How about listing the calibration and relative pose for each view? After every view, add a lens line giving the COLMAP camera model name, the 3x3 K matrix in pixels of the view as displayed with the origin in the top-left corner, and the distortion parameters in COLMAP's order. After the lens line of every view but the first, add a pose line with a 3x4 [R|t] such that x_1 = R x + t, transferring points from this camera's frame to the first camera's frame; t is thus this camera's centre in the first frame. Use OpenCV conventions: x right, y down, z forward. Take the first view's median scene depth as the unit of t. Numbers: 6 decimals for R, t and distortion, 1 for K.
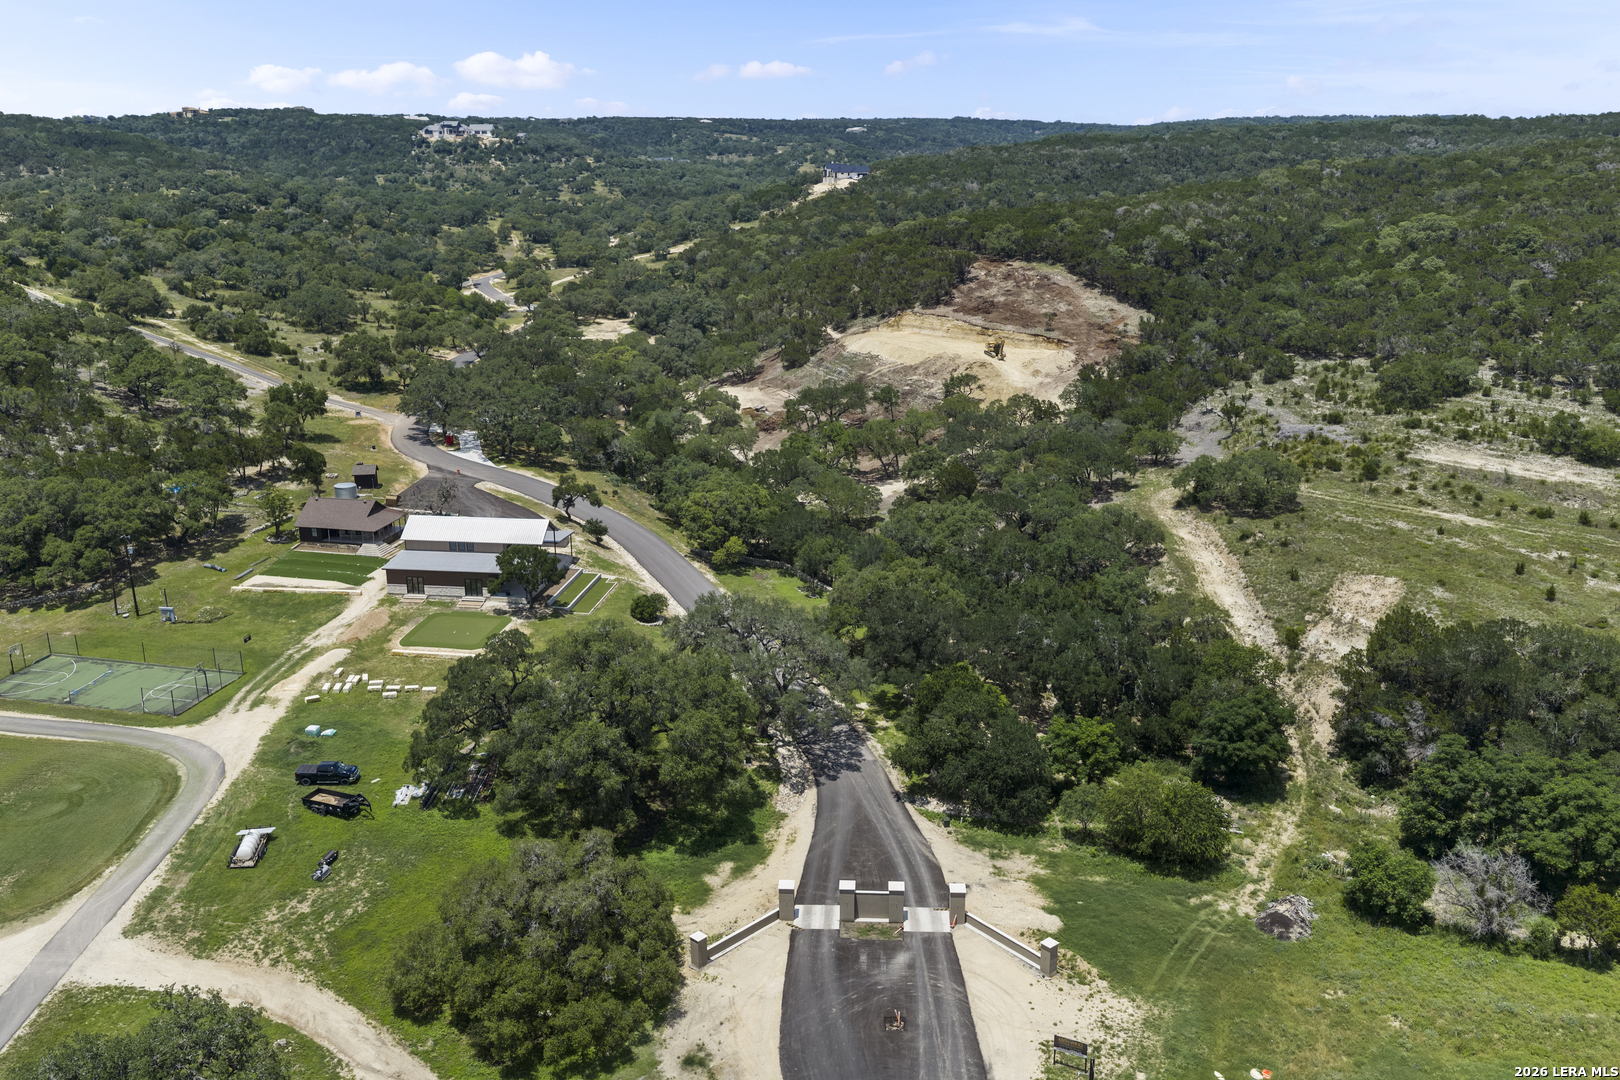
lens RADIAL K [[1358.4, 0, 815.4], [0, 1358.4, 538.9], [0, 0, 1]] dist [0.009306, -0.014151]
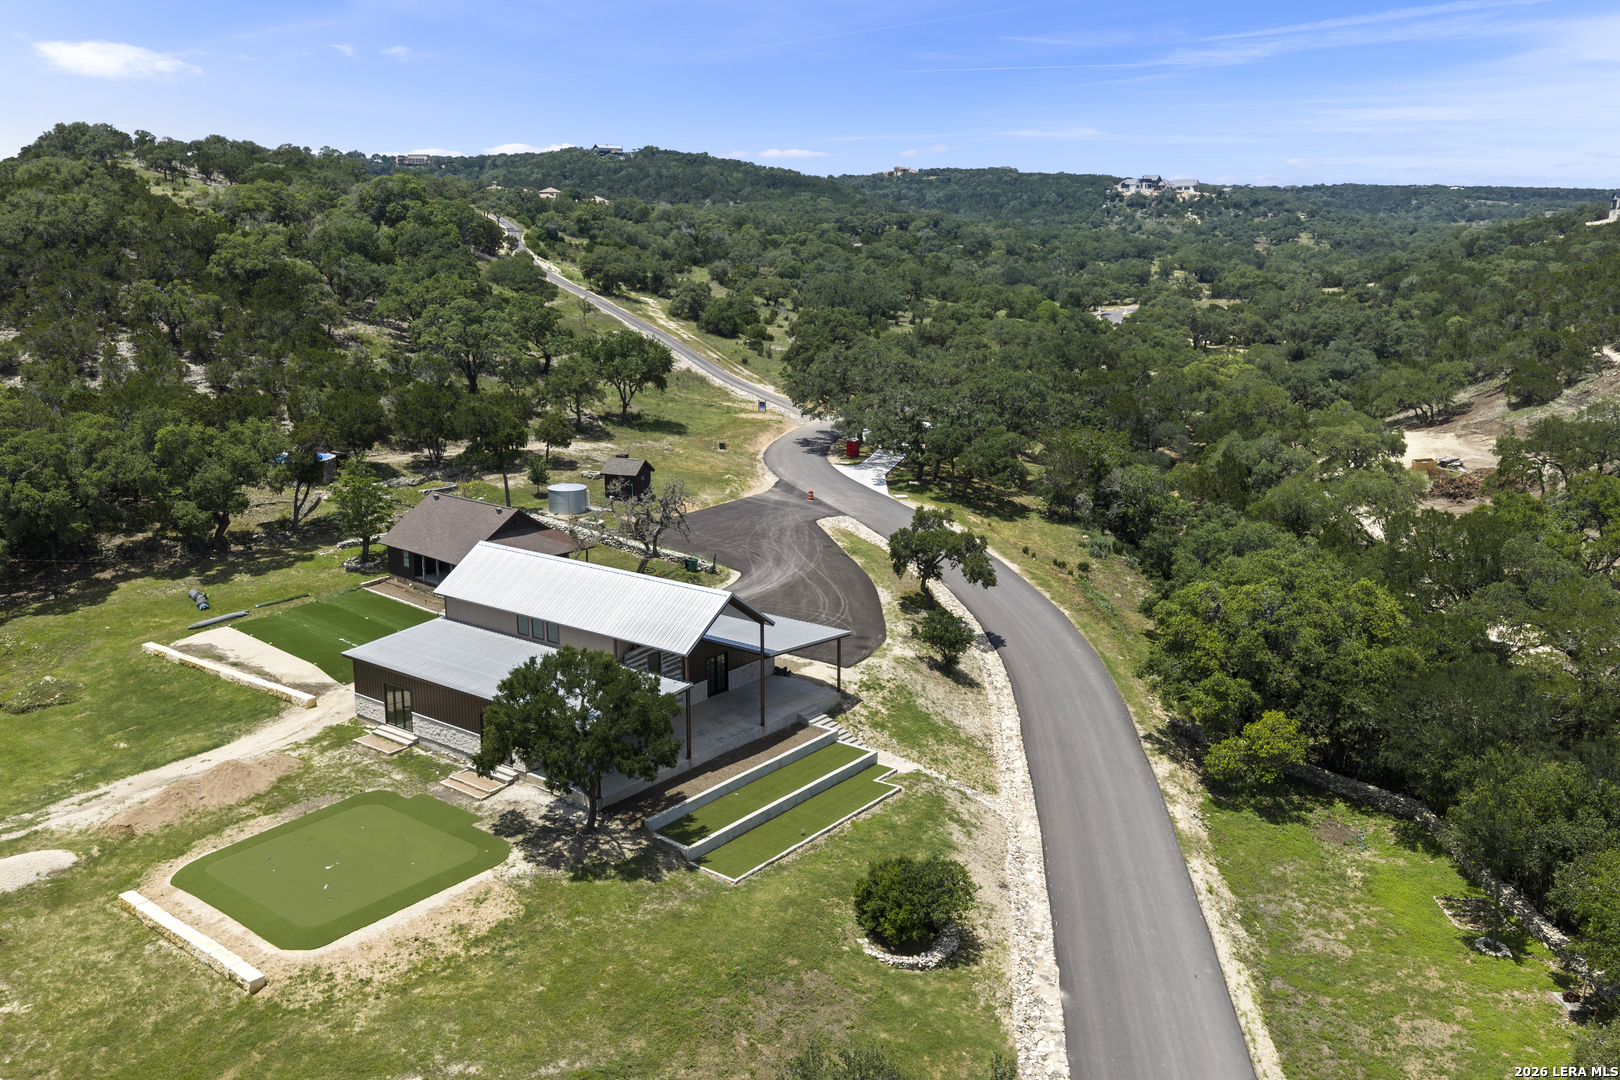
lens RADIAL K [[1341.7, 0, 814.9], [0, 1341.7, 539.9], [0, 0, 1]] dist [0.013747, -0.021774]
pose [[0.870227, 0.114004, -0.479278, 0.000116], [-0.144209, 0.989191, -0.026545, -0.003969], [0.471071, 0.092217, 0.877262, 0.122830]]
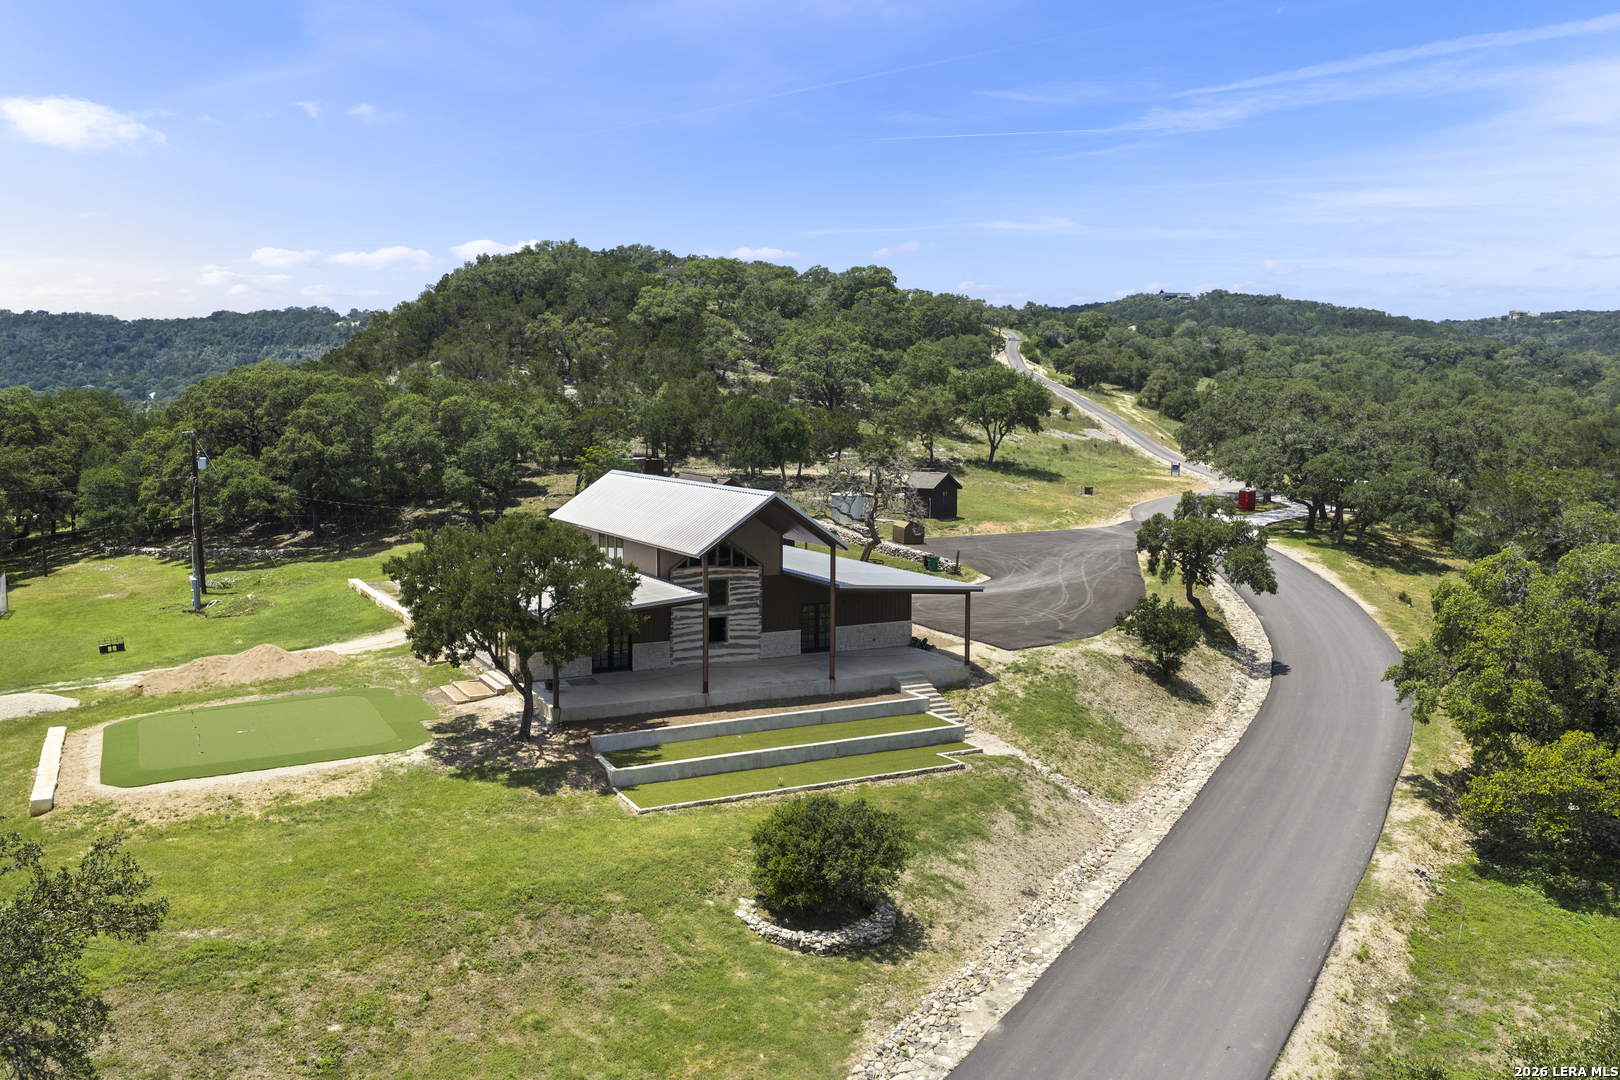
lens RADIAL K [[1341.7, 0, 814.9], [0, 1341.7, 539.9], [0, 0, 1]] dist [0.013747, -0.021774]
pose [[0.584913, 0.089606, -0.806131, 0.009203], [-0.235611, 0.969793, -0.063157, 0.002383], [0.776121, 0.226875, 0.588357, 0.149989]]
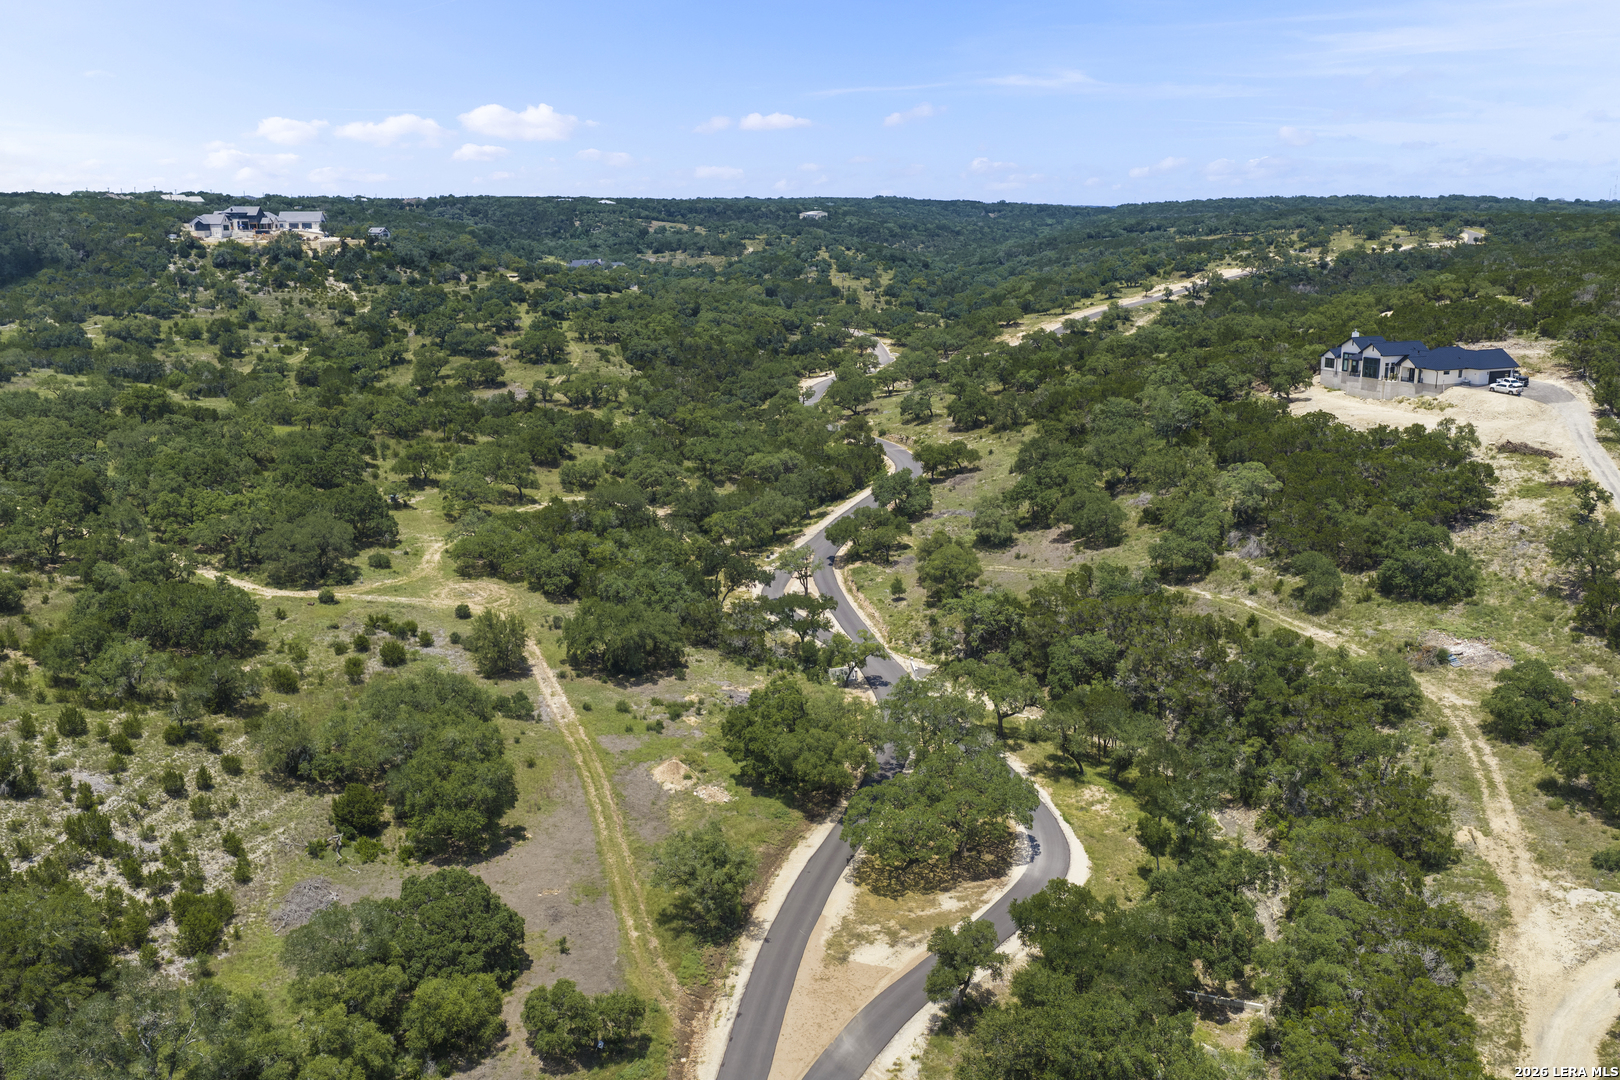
lens RADIAL K [[1358.4, 0, 815.4], [0, 1358.4, 538.9], [0, 0, 1]] dist [0.009306, -0.014151]
pose [[0.989618, -0.032314, 0.140042, -0.136198], [0.039540, 0.998009, -0.049131, -0.153853], [-0.138175, 0.054158, 0.988926, 0.484840]]
